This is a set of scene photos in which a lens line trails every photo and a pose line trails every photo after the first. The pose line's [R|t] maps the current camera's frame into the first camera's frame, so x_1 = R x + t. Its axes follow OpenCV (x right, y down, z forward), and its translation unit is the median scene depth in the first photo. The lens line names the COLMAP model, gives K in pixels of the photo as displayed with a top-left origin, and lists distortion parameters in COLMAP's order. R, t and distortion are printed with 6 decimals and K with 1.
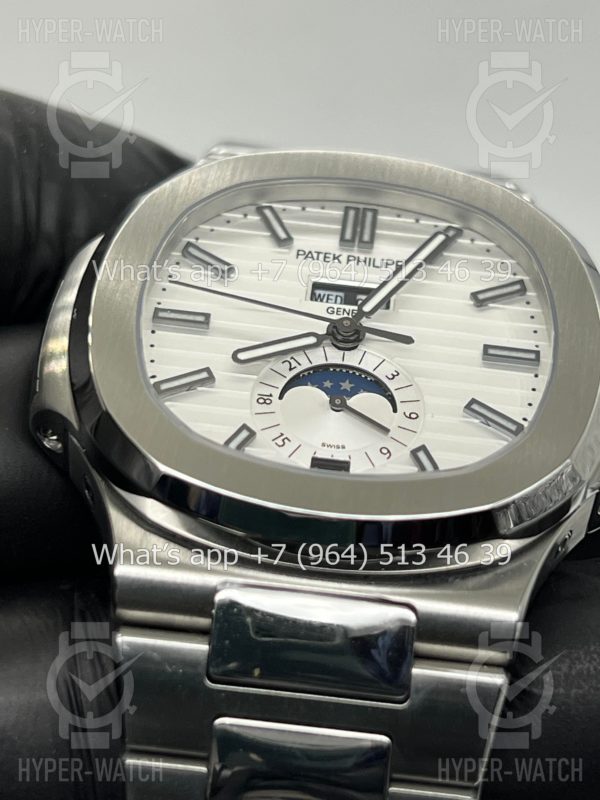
lens RADIAL K [[1872.3, 0, 301.3], [0, 1872.3, 401.0], [0, 0, 1]] dist [0.289693, 0.000000]
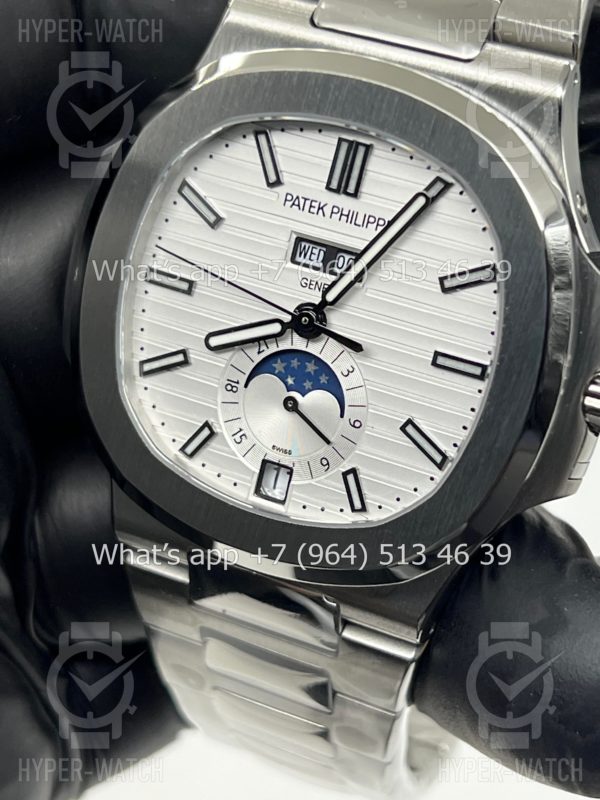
lens RADIAL K [[1872.3, 0, 302.1], [0, 1872.3, 401.8], [0, 0, 1]] dist [0.289693, 0.000000]
pose [[0.903486, 0.188555, -0.384915, 0.432493], [0.166565, 0.673000, 0.720643, -0.762464], [0.394929, -0.715205, 0.576640, 0.369820]]
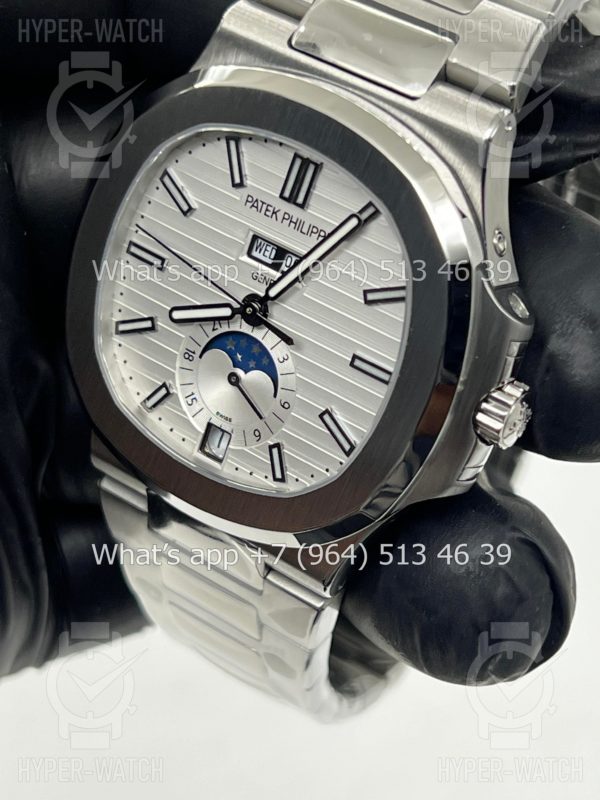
lens RADIAL K [[1872.3, 0, 300.3], [0, 1872.3, 398.7], [0, 0, 1]] dist [0.289693, 0.000000]
pose [[0.807775, 0.340067, -0.481512, 0.638893], [0.194848, 0.616889, 0.762550, -0.902997], [0.556357, -0.709791, 0.432046, 0.470983]]
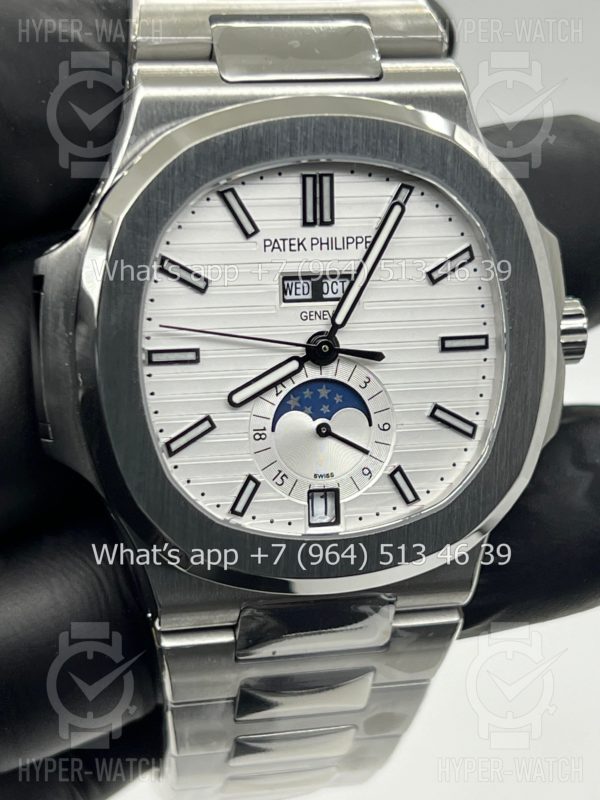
lens RADIAL K [[1872.3, 0, 304.2], [0, 1872.3, 409.8], [0, 0, 1]] dist [0.289693, 0.000000]
pose [[0.973093, -0.144080, 0.179810, -0.190941], [-0.039121, 0.665735, 0.745162, -0.838067], [-0.227069, -0.732146, 0.642186, 0.272538]]
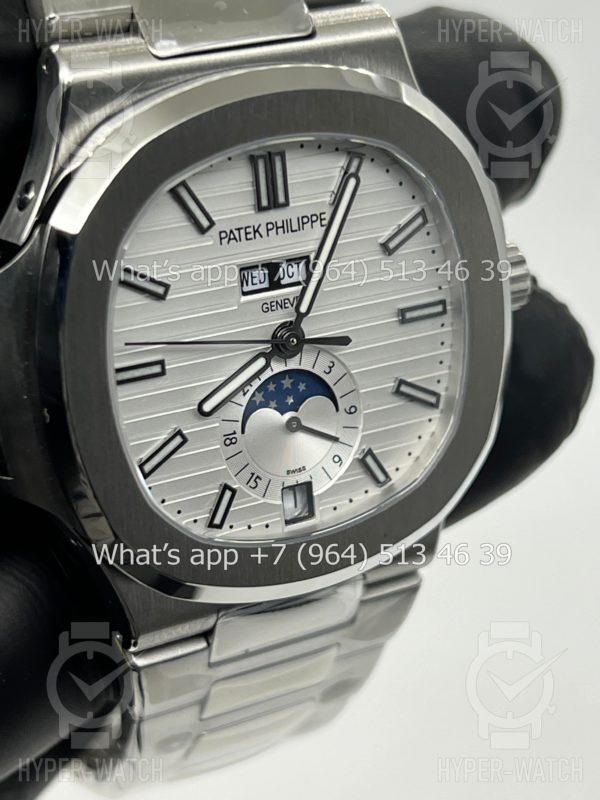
lens RADIAL K [[1872.3, 0, 299.4], [0, 1872.3, 398.1], [0, 0, 1]] dist [0.289693, 0.000000]
pose [[0.887524, -0.282310, 0.364145, -0.354101], [-0.153631, 0.563771, 0.811517, -0.855142], [-0.434394, -0.776185, 0.456989, 0.510396]]
